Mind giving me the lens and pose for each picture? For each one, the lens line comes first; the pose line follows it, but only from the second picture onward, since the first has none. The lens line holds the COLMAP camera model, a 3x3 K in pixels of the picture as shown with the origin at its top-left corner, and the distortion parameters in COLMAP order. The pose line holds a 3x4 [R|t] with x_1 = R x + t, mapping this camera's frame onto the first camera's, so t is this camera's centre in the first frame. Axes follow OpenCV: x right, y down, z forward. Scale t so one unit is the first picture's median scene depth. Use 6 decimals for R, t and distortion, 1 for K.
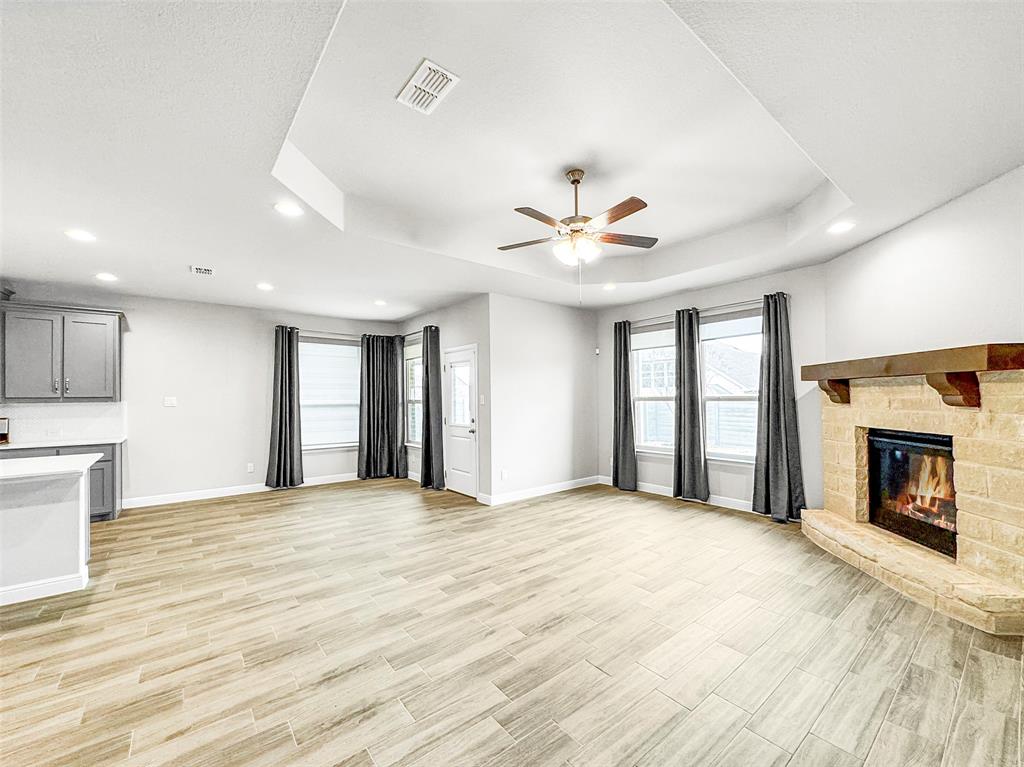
lens RADIAL K [[426.0, 0, 512.0], [0, 426.0, 383.5], [0, 0, 1]] dist [0.000002, 0.000024]
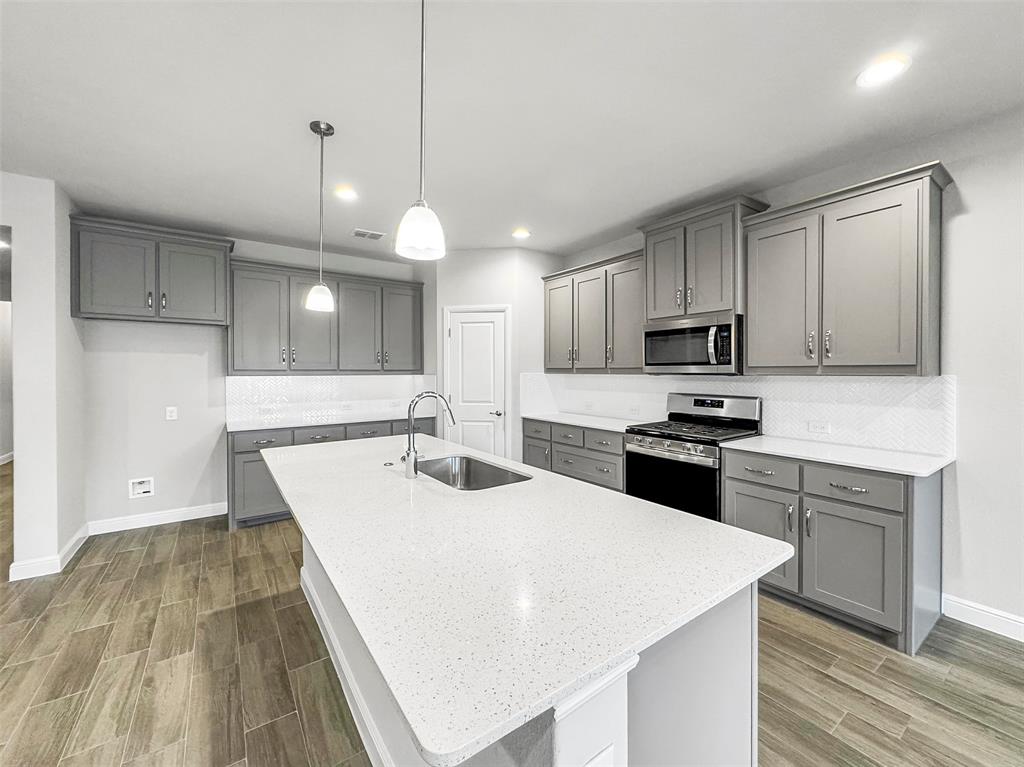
lens RADIAL K [[410.3, 0, 517.9], [0, 410.3, 378.1], [0, 0, 1]] dist [-0.001600, -0.000214]
pose [[-0.060973, 0.027718, -0.997754, -0.373800], [0.036336, 0.999013, 0.025532, 0.015084], [0.997478, -0.034697, -0.061920, 0.471909]]
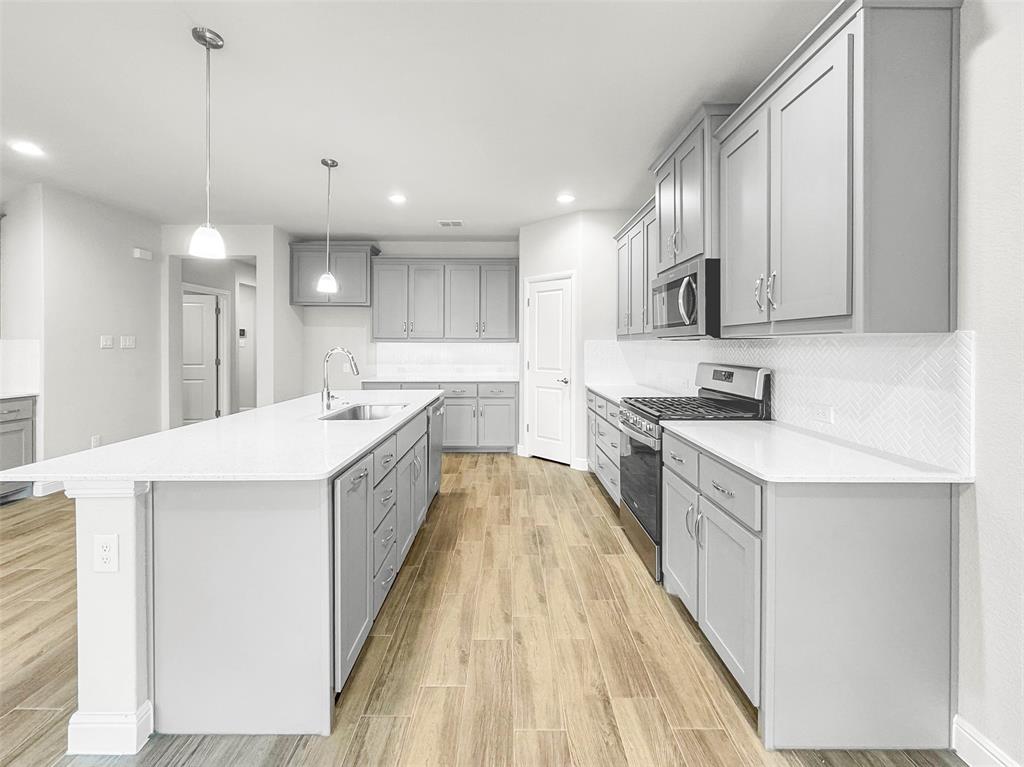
lens RADIAL K [[430.2, 0, 512.2], [0, 430.2, 351.1], [0, 0, 1]] dist [-0.000199, -0.000033]
pose [[-0.626560, 0.019474, -0.779130, -0.444968], [0.030518, 0.999534, 0.000440, 0.037339], [0.778775, -0.023502, -0.626863, 0.770452]]
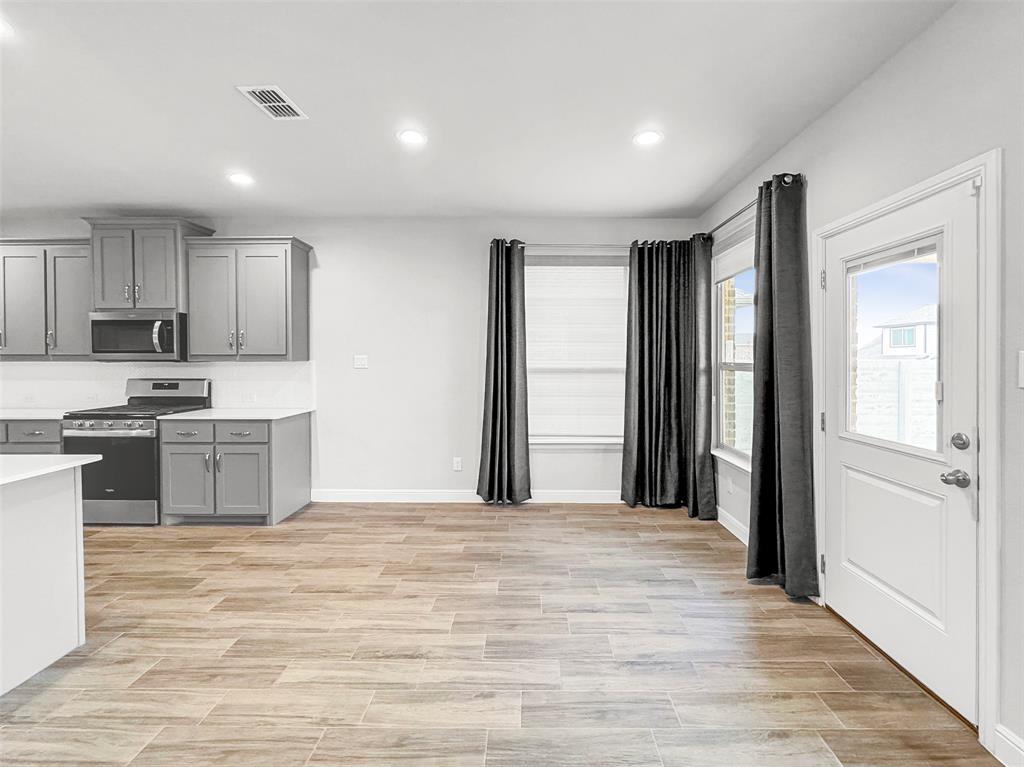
lens RADIAL K [[422.7, 0, 516.6], [0, 422.7, 366.9], [0, 0, 1]] dist [-0.001021, -0.000221]
pose [[0.763370, 0.019383, -0.645670, -0.121261], [0.014955, 0.998751, 0.047664, 0.018661], [0.645788, -0.046041, 0.762127, 0.537295]]
